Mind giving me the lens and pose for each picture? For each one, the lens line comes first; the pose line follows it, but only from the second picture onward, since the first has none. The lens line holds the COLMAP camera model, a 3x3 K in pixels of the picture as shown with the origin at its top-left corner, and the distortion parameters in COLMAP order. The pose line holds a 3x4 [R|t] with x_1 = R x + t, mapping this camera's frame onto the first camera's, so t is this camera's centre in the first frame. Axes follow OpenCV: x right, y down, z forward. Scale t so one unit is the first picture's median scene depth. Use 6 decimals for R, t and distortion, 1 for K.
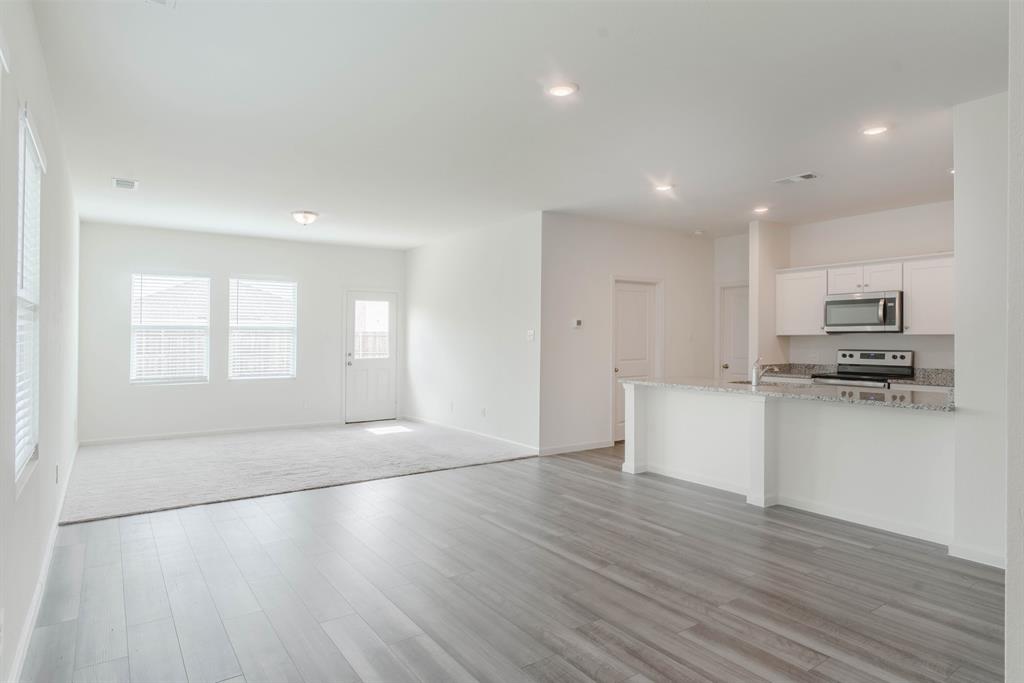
lens RADIAL K [[577.7, 0, 494.0], [0, 577.7, 346.2], [0, 0, 1]] dist [-0.016966, 0.008388]
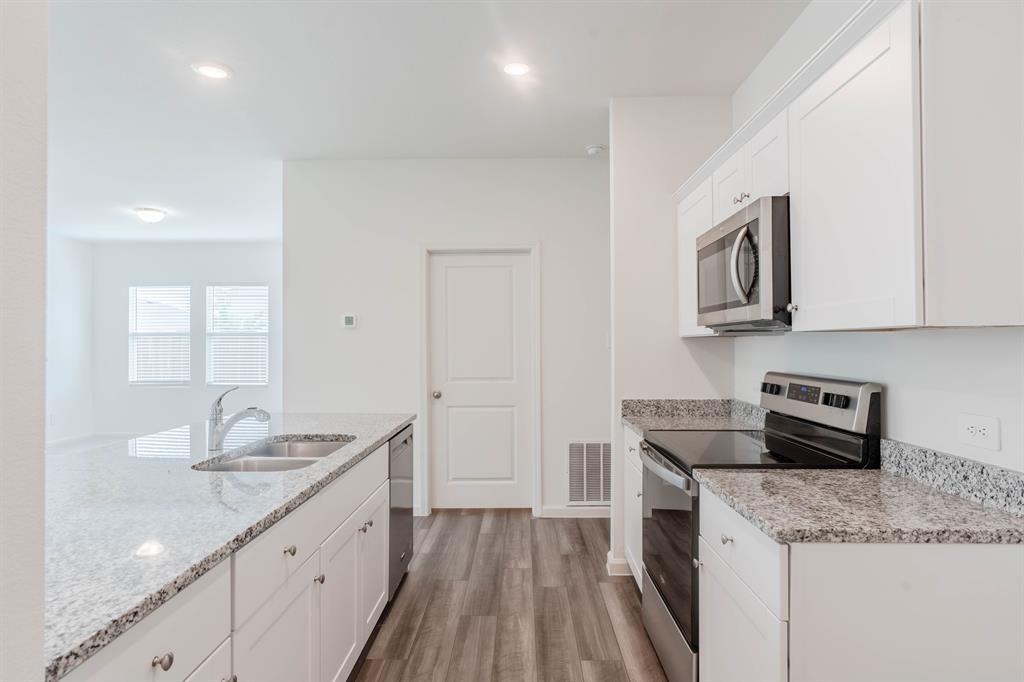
lens RADIAL K [[577.7, 0, 501.7], [0, 577.7, 347.1], [0, 0, 1]] dist [-0.016966, 0.008388]
pose [[0.819869, 0.001726, -0.572548, 0.698853], [-0.005230, 0.999976, -0.004476, -0.008584], [0.572527, 0.006664, 0.819859, 0.588339]]
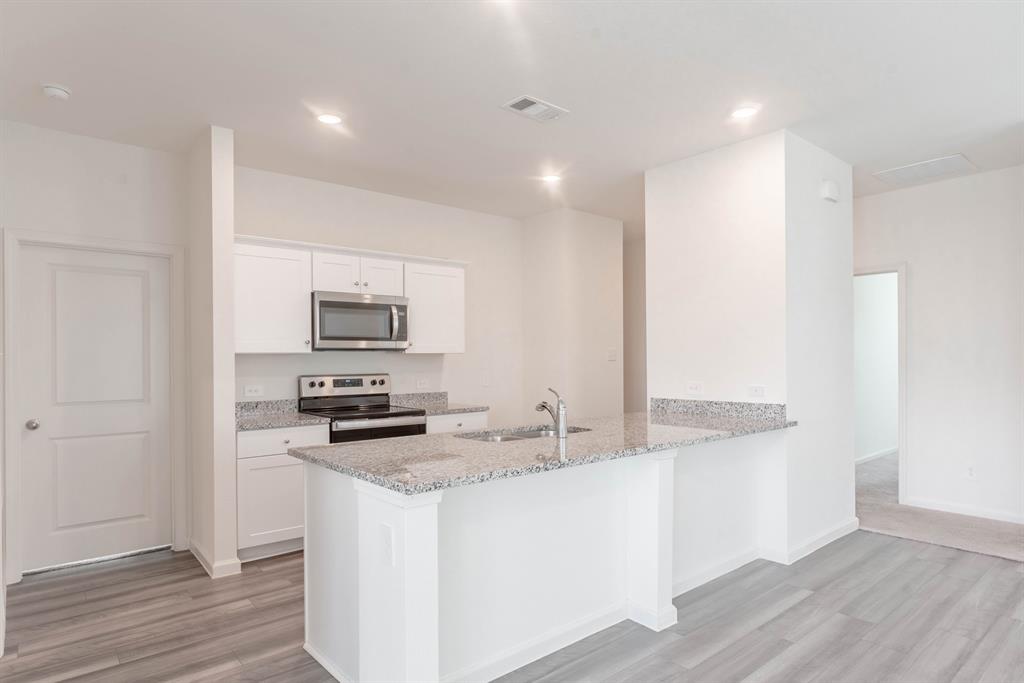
lens RADIAL K [[577.7, 0, 508.2], [0, 577.7, 370.8], [0, 0, 1]] dist [-0.016966, 0.008388]
pose [[-0.116751, -0.019467, 0.992970, -0.091172], [0.021126, 0.999533, 0.022079, -0.009686], [-0.992937, 0.023555, -0.116285, 0.869158]]
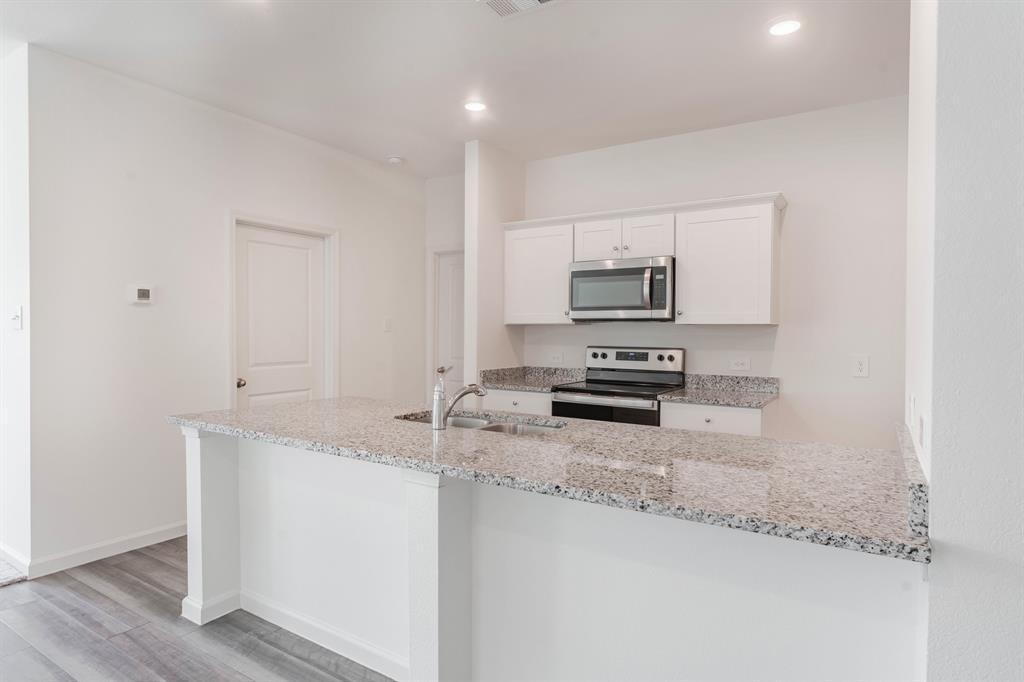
lens RADIAL K [[577.7, 0, 506.0], [0, 577.7, 350.5], [0, 0, 1]] dist [-0.016966, 0.008388]
pose [[0.915012, -0.005109, 0.403394, 0.246187], [-0.003709, 0.999771, 0.021075, -0.003107], [-0.403410, -0.020780, 0.914784, 0.432473]]
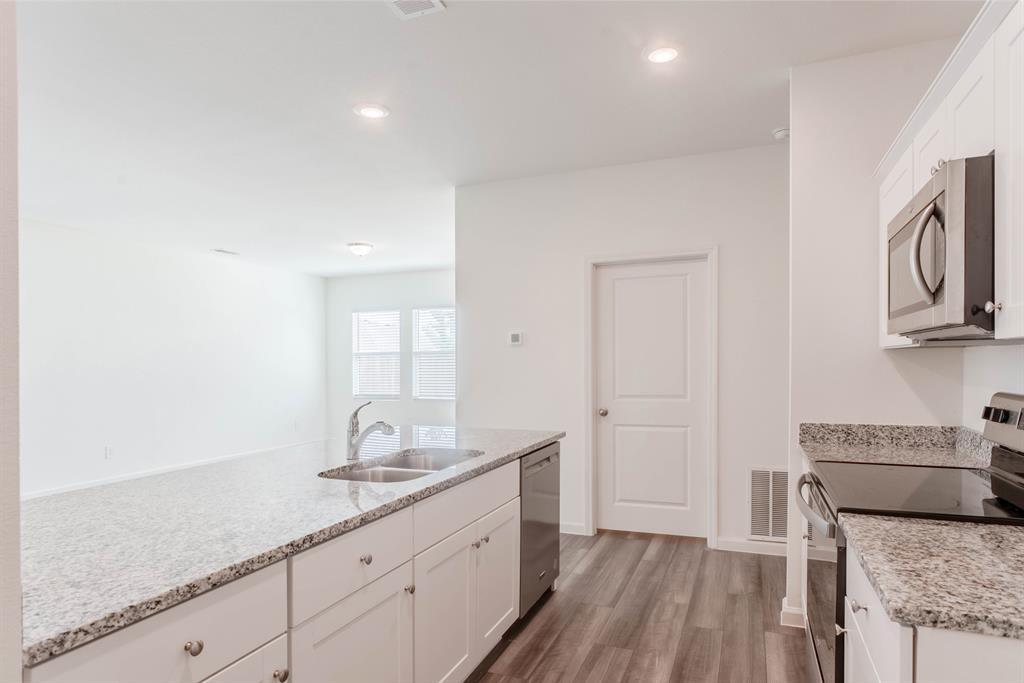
lens RADIAL K [[577.7, 0, 502.7], [0, 577.7, 377.2], [0, 0, 1]] dist [-0.016966, 0.008388]
pose [[0.559975, 0.015866, -0.828358, 0.728703], [0.002301, 0.999783, 0.020705, -0.009182], [0.828507, -0.013500, 0.559817, 0.641210]]
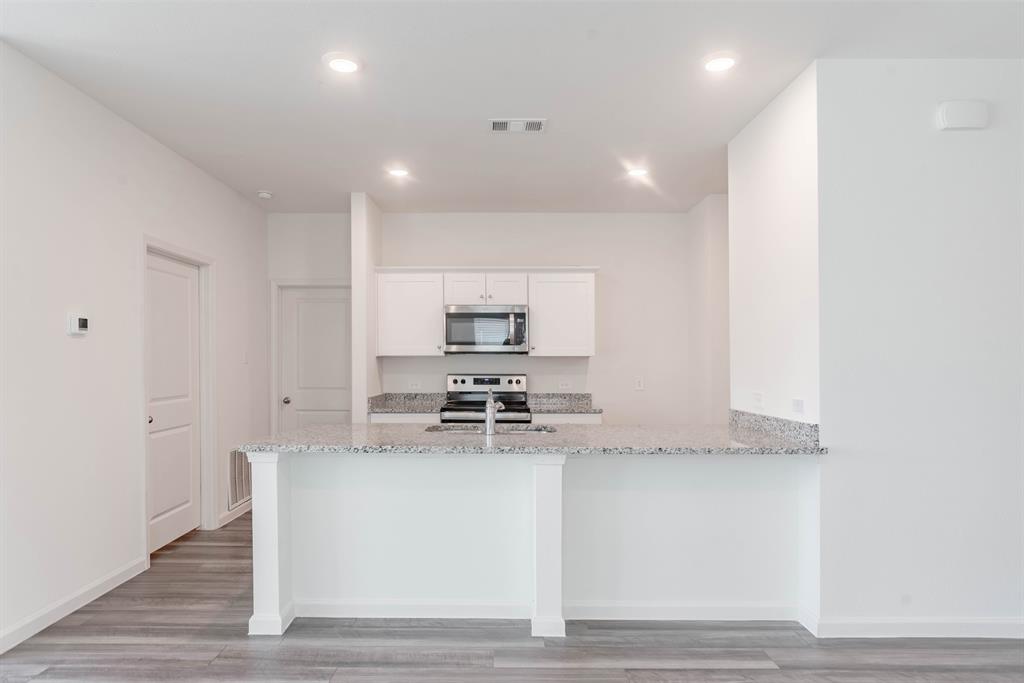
lens RADIAL K [[577.7, 0, 497.2], [0, 577.7, 379.0], [0, 0, 1]] dist [-0.016966, 0.008388]
pose [[0.553800, -0.022290, 0.832351, -0.048937], [0.009447, 0.999745, 0.020487, -0.003490], [-0.832596, -0.003482, 0.553870, 0.501696]]
